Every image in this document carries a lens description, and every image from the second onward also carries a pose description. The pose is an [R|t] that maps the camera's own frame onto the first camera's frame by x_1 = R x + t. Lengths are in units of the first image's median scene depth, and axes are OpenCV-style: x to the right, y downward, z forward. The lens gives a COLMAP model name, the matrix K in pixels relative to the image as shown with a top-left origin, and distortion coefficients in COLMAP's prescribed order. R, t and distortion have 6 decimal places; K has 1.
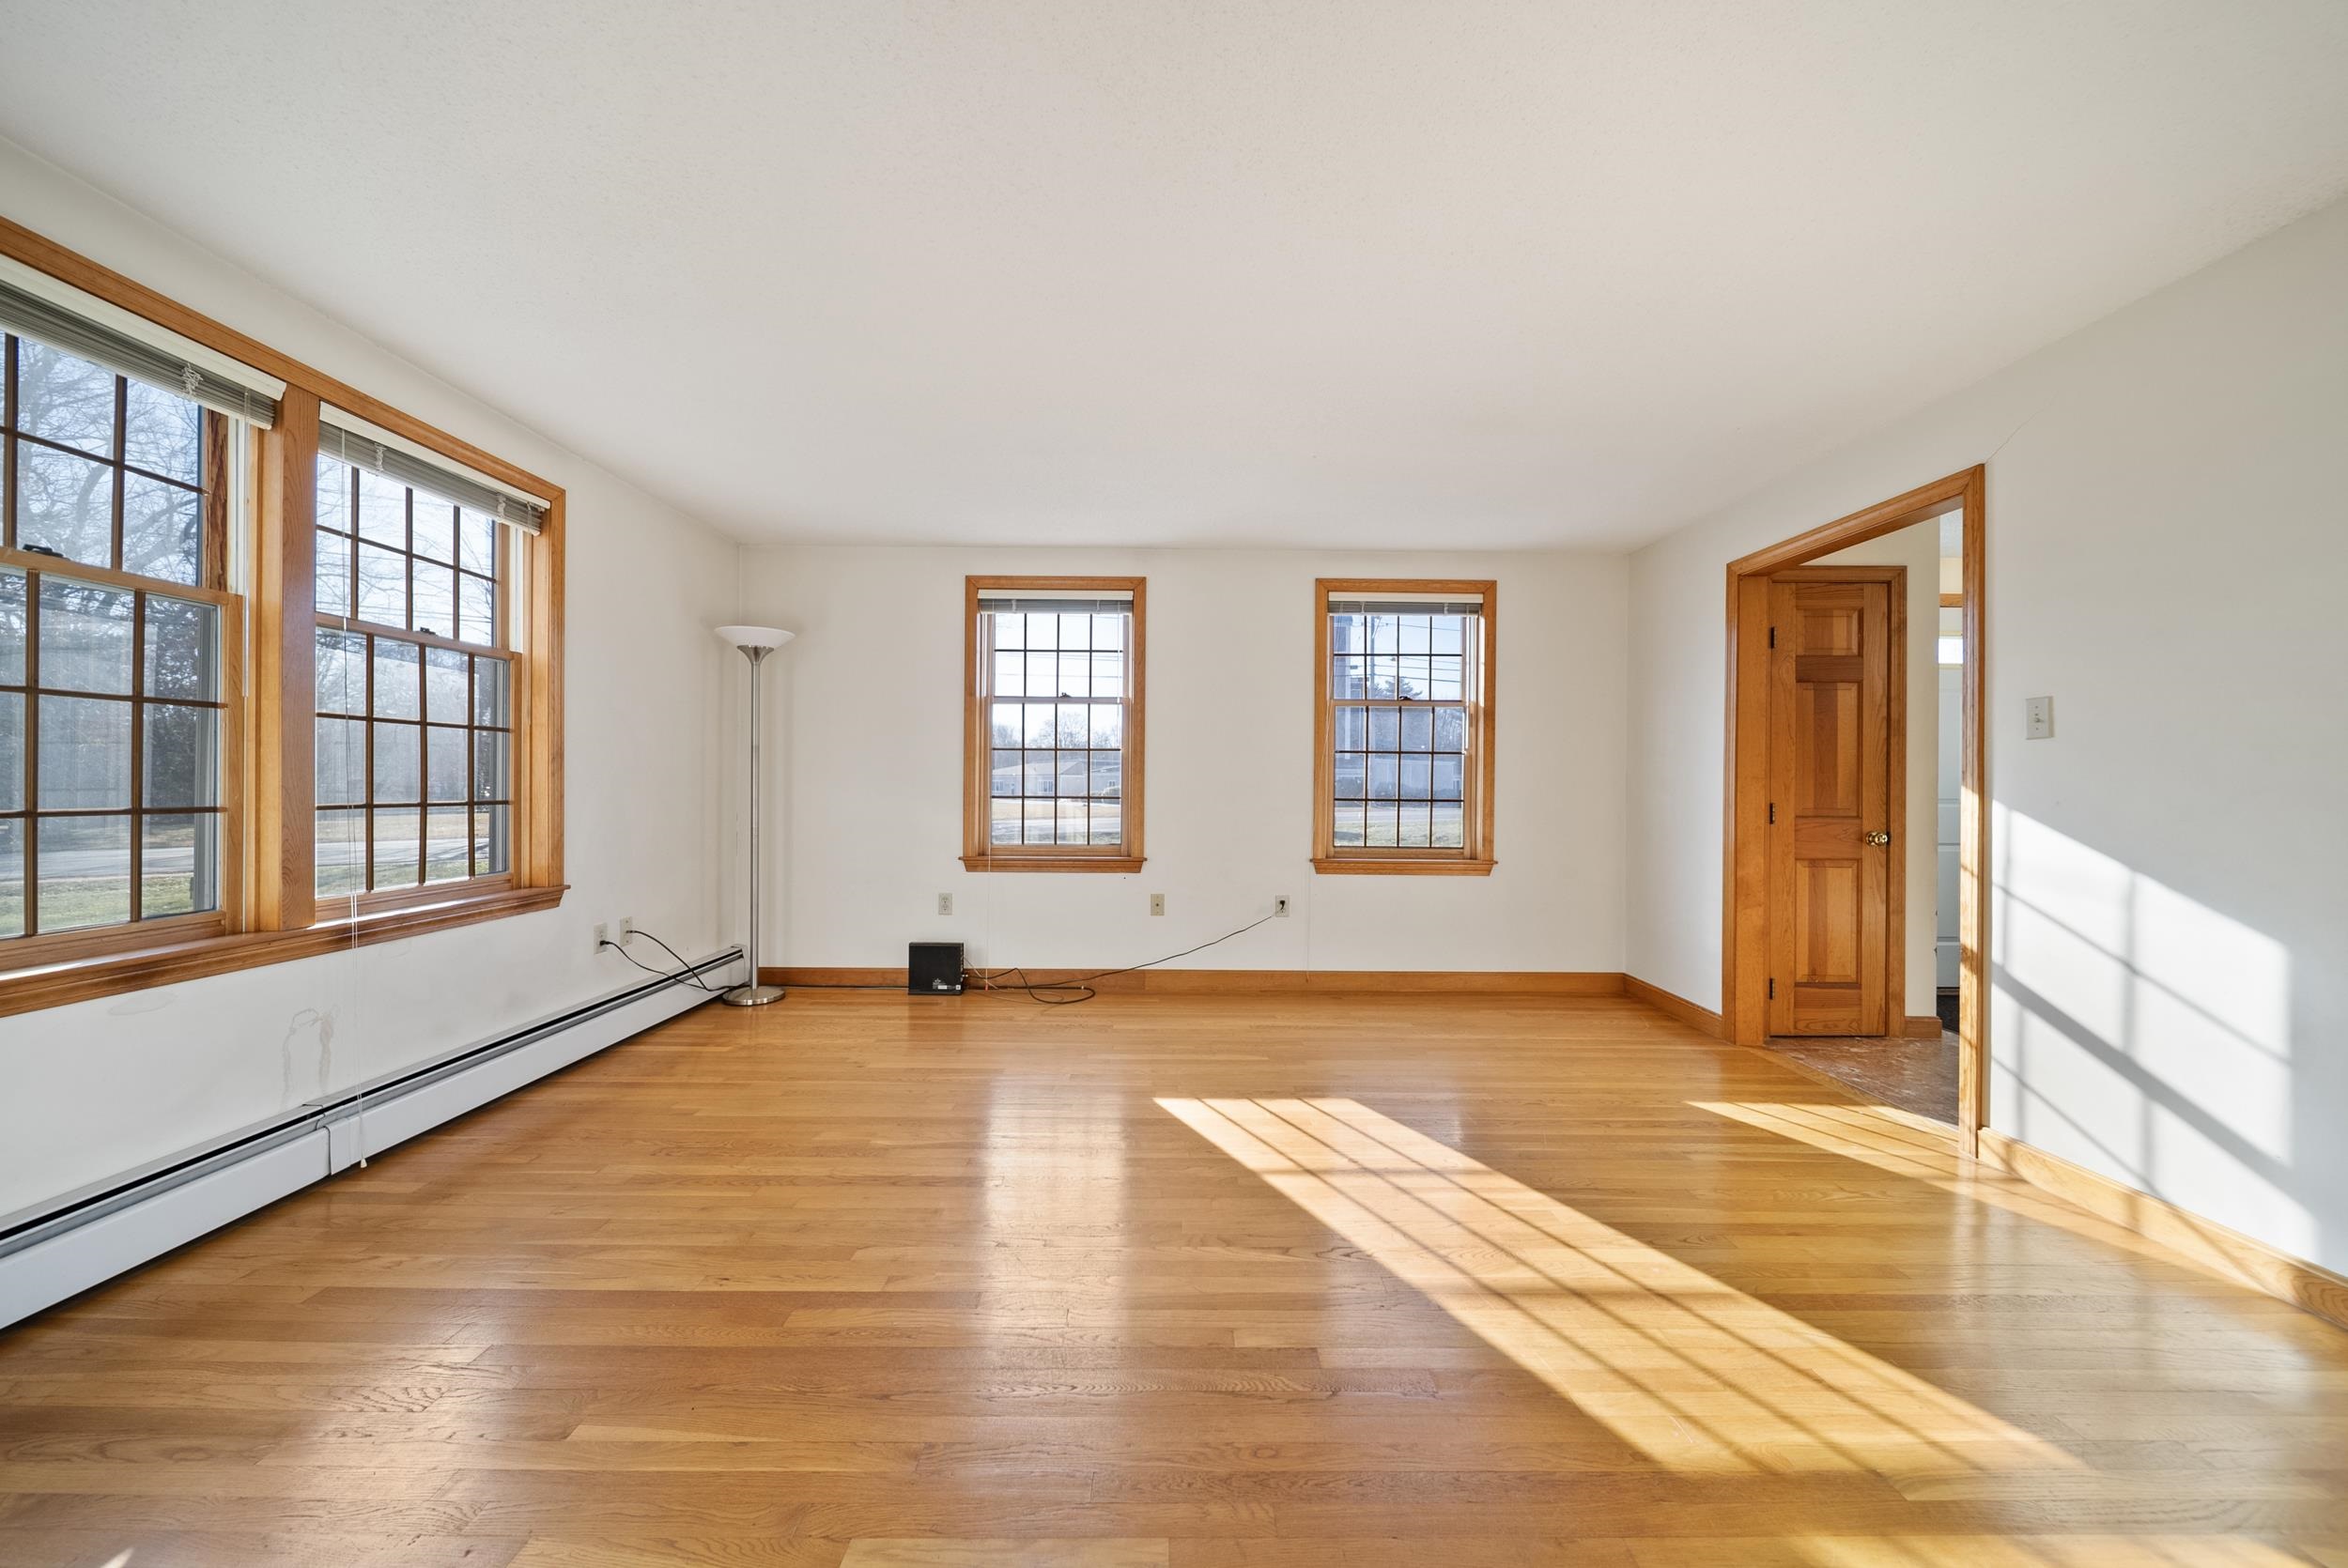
lens RADIAL K [[832.0, 0, 1162.8], [0, 832.0, 784.1], [0, 0, 1]] dist [-0.001465, 0.000008]
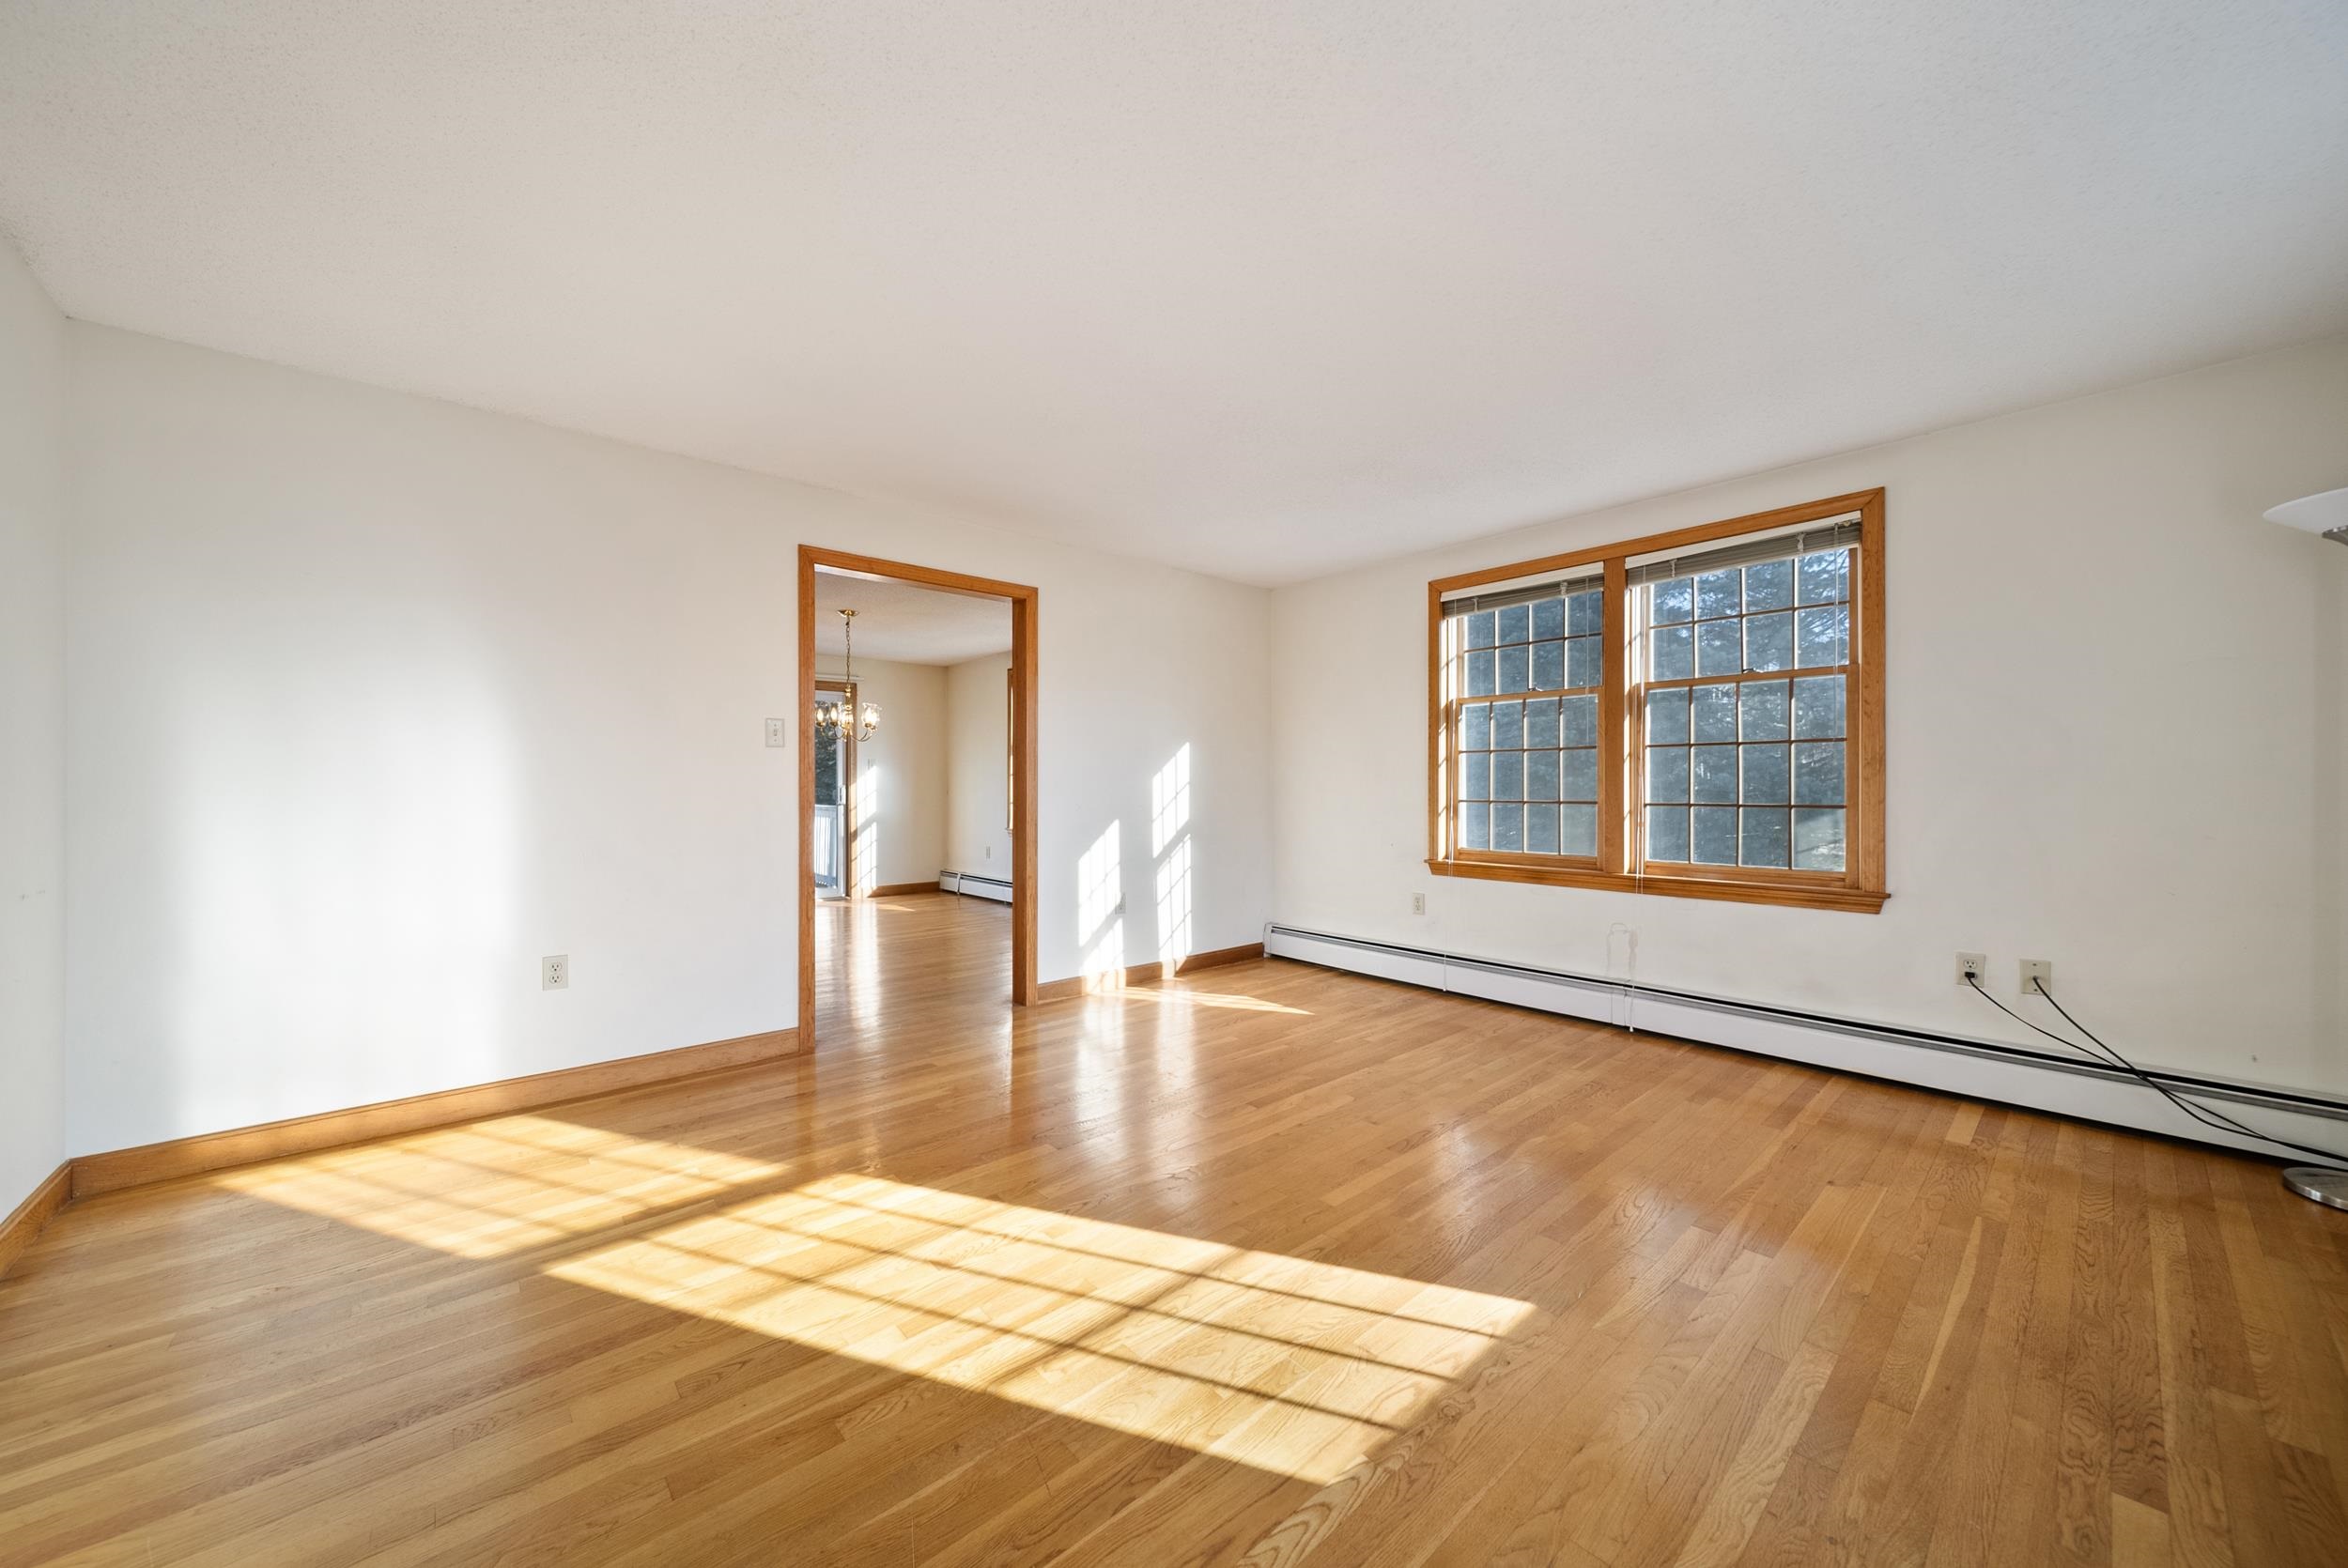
lens RADIAL K [[829.0, 0, 1194.4], [0, 829.0, 783.4], [0, 0, 1]] dist [0.006002, -0.003891]
pose [[-0.731868, -0.010967, -0.681358, 0.461012], [-0.004916, 0.999929, -0.010814, 0.006569], [0.681428, -0.004565, -0.731871, 1.010707]]
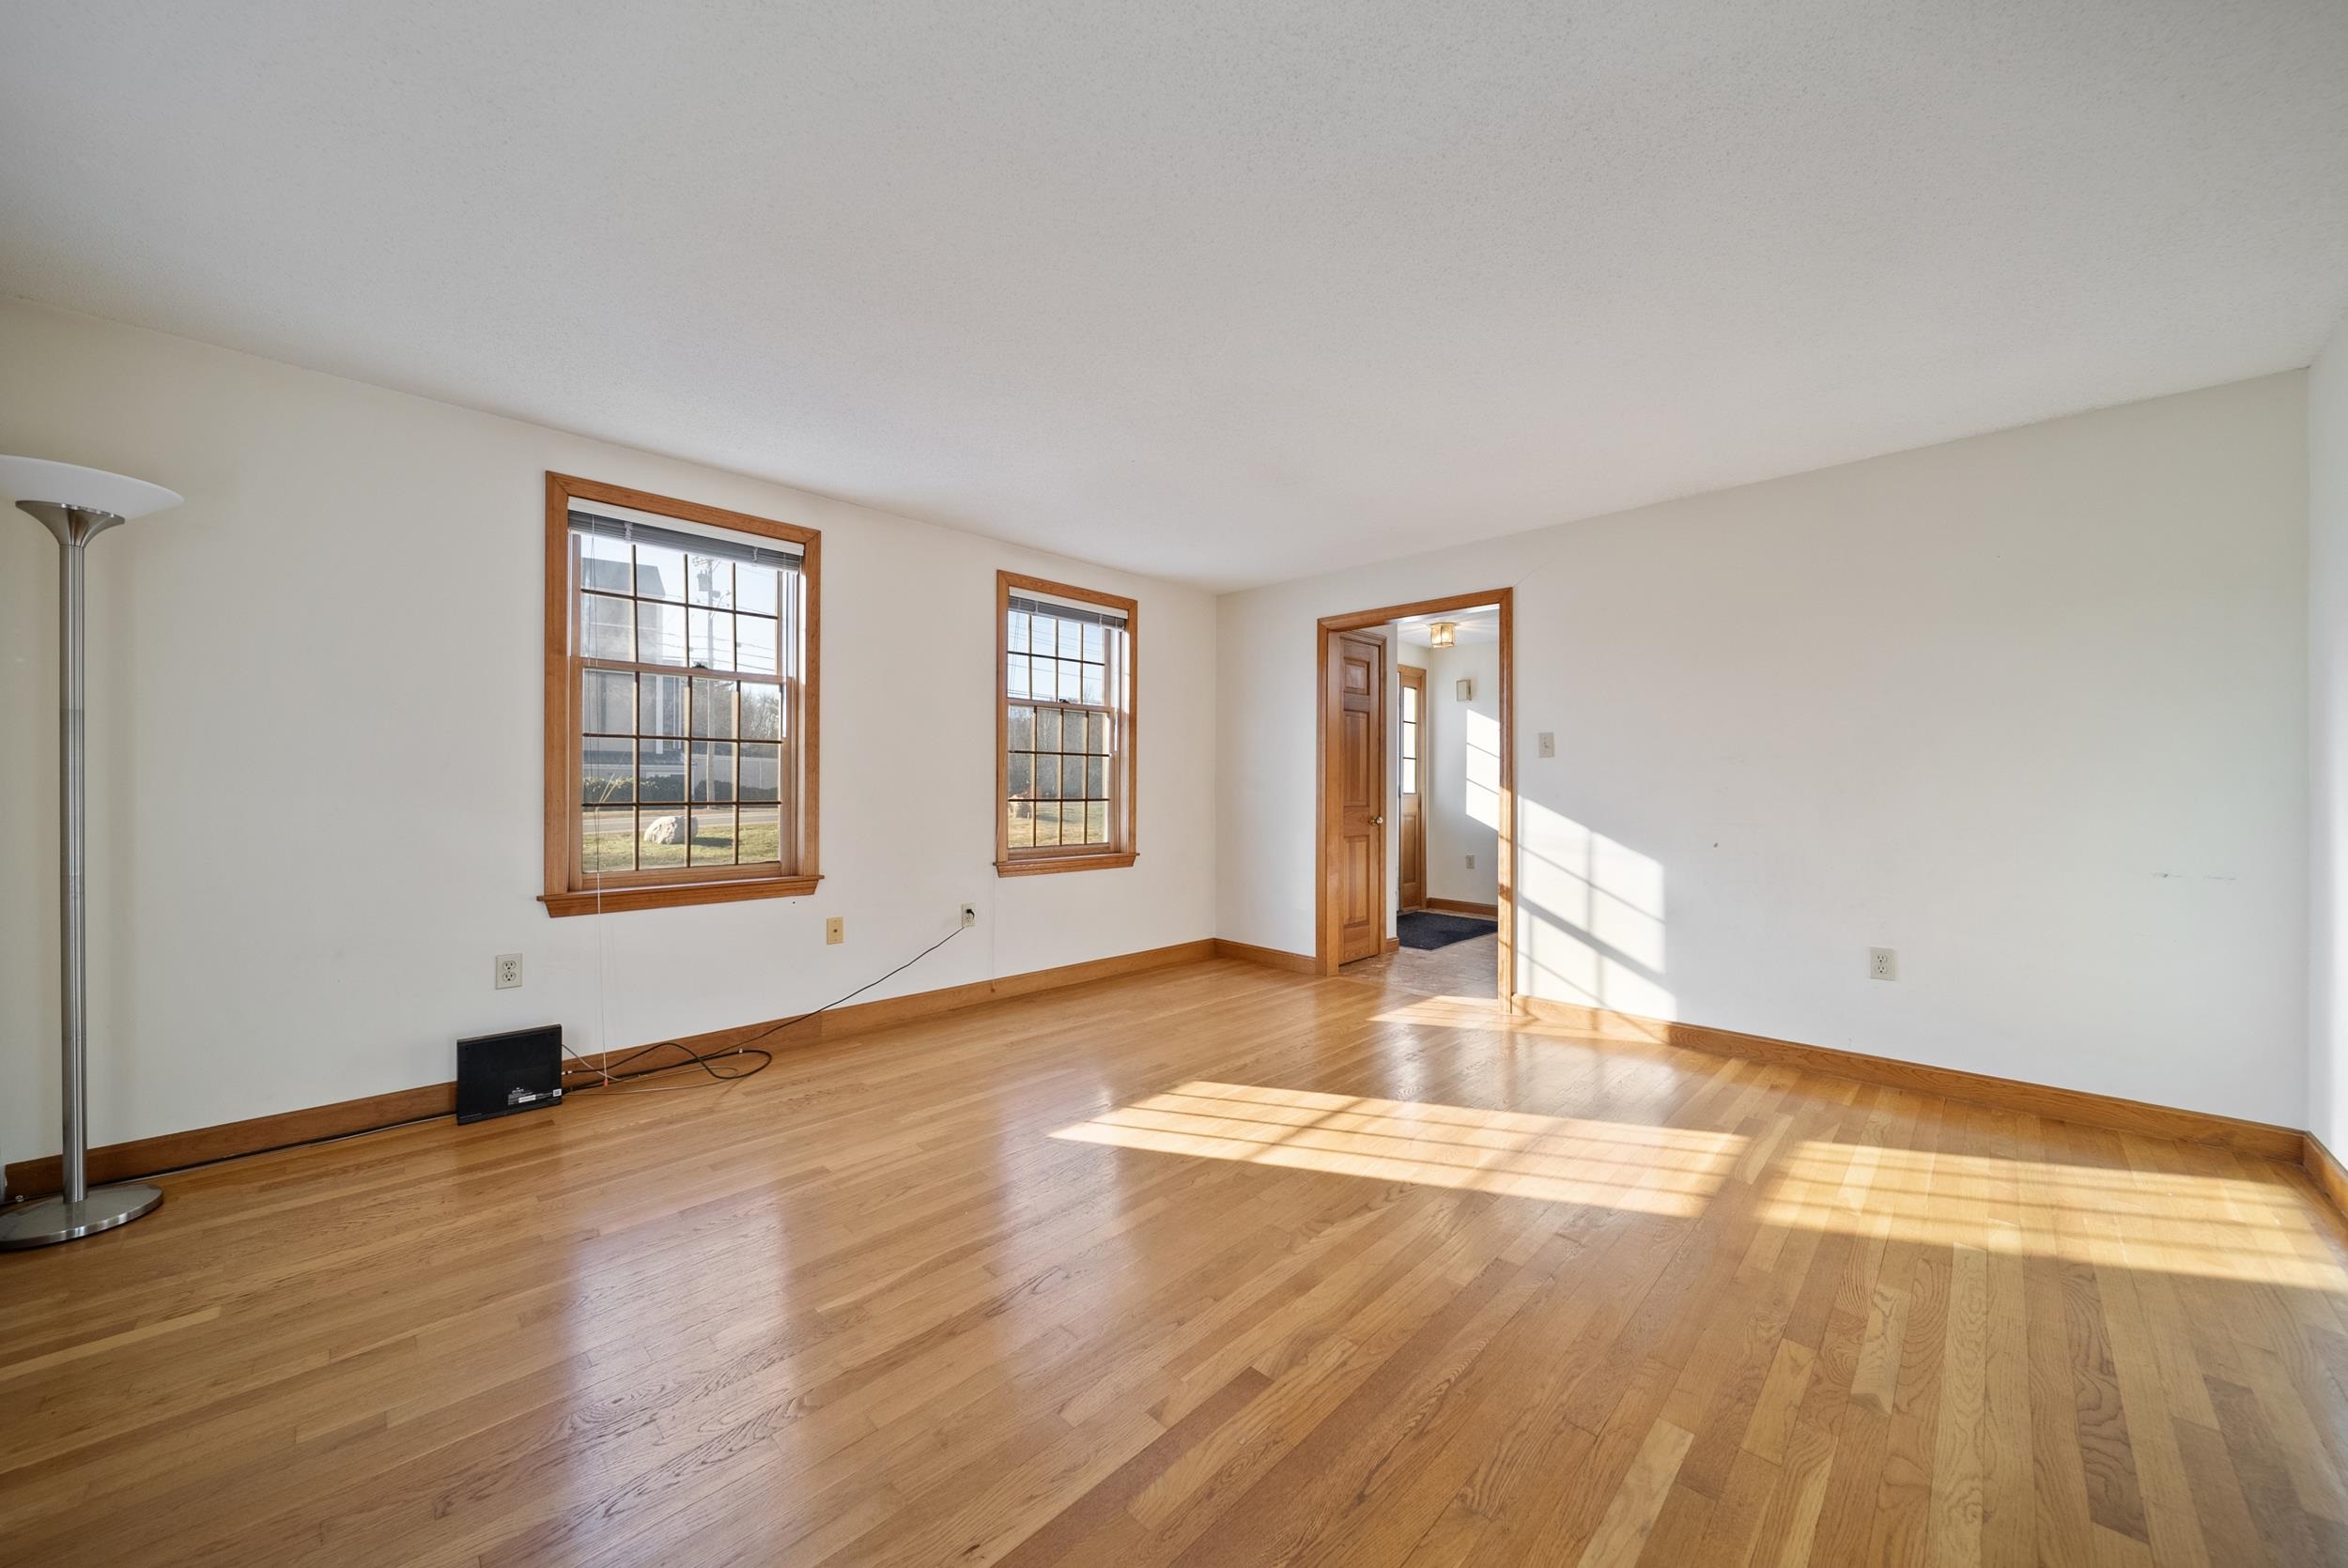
lens RADIAL K [[840.0, 0, 1179.0], [0, 840.0, 787.2], [0, 0, 1]] dist [-0.002354, -0.000260]
pose [[0.700259, -0.005079, 0.713871, -0.439598], [0.001281, 0.999982, 0.005858, -0.002598], [-0.713887, -0.003188, 0.700253, 0.210509]]
